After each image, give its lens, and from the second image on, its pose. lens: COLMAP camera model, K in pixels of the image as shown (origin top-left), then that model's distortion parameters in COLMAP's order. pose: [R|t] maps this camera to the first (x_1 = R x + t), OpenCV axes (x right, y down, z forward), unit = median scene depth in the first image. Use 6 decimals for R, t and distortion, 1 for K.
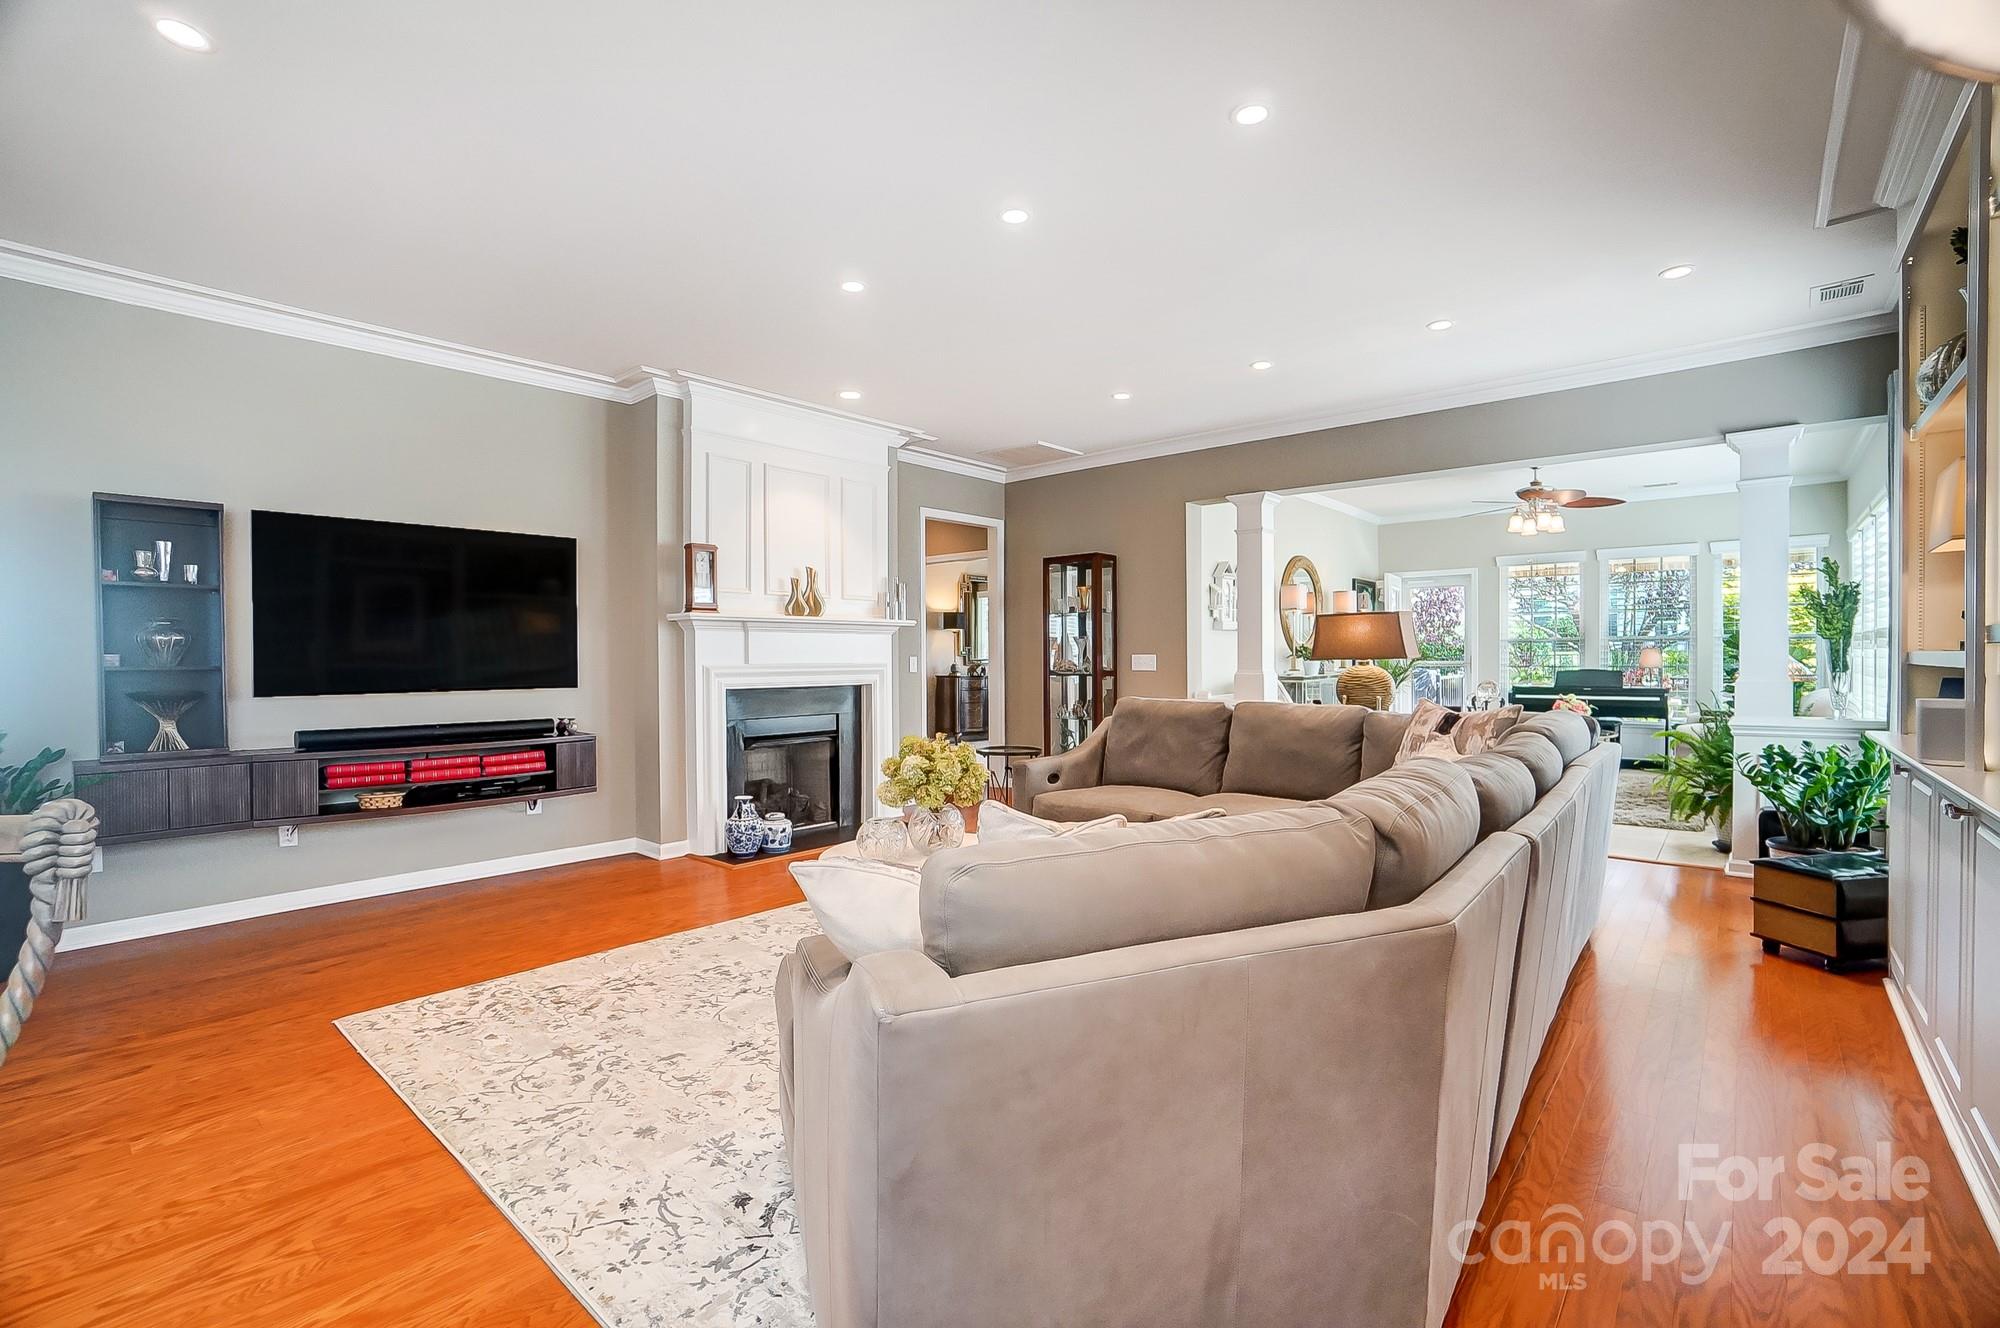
lens RADIAL K [[898.5, 0, 1027.9], [0, 898.5, 661.3], [0, 0, 1]] dist [-0.035761, 0.000142]
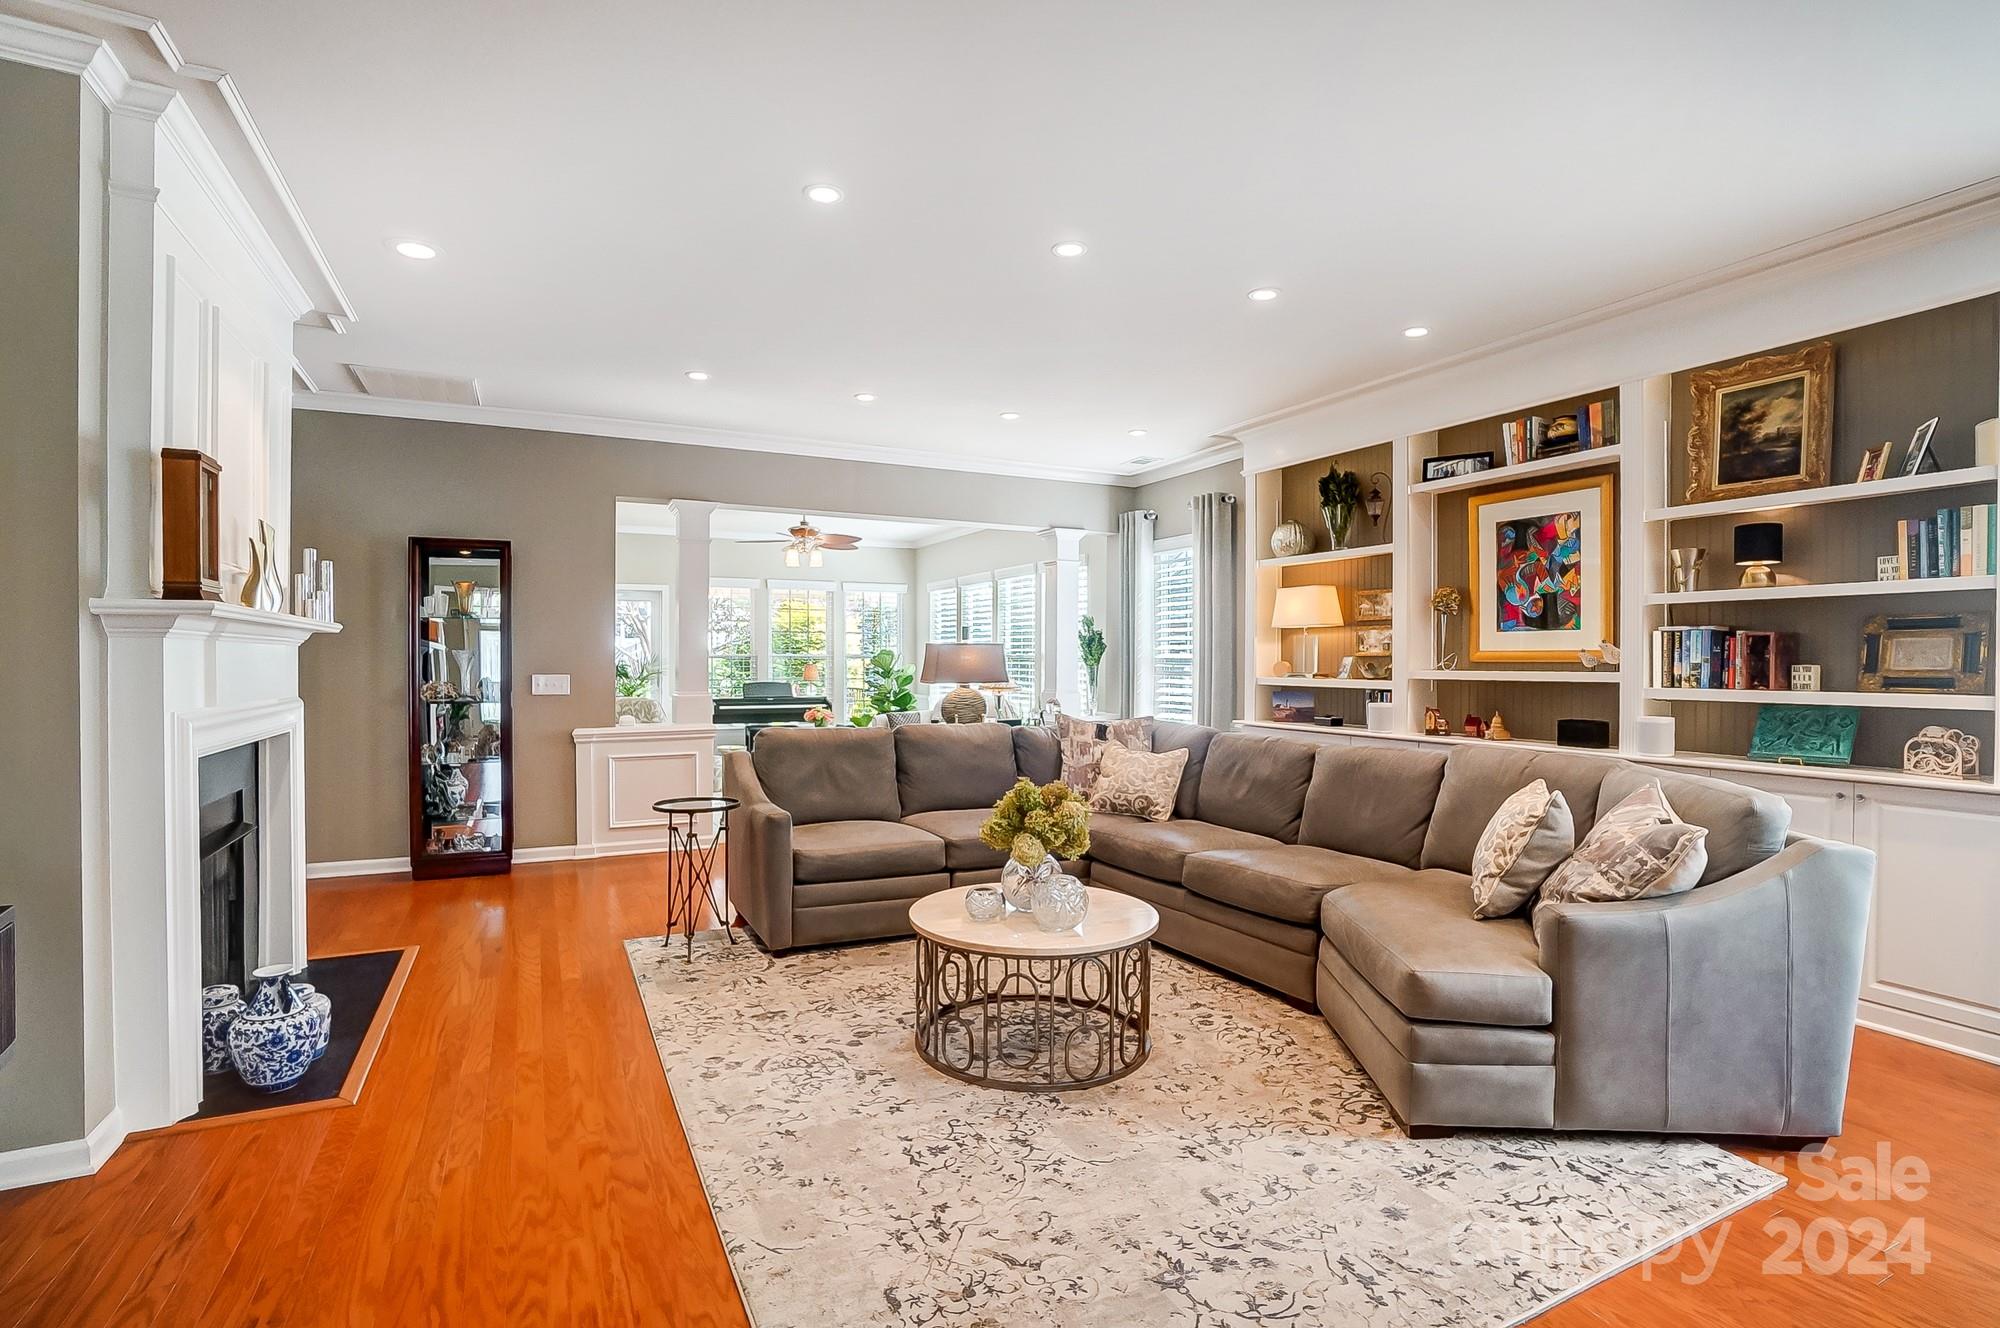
lens RADIAL K [[898.5, 0, 1027.8], [0, 898.5, 667.8], [0, 0, 1]] dist [-0.035761, 0.000142]
pose [[0.384856, -0.001950, 0.922975, -0.957399], [0.001609, 0.999998, 0.001442, -0.030554], [-0.922975, 0.000930, 0.384858, 0.664061]]
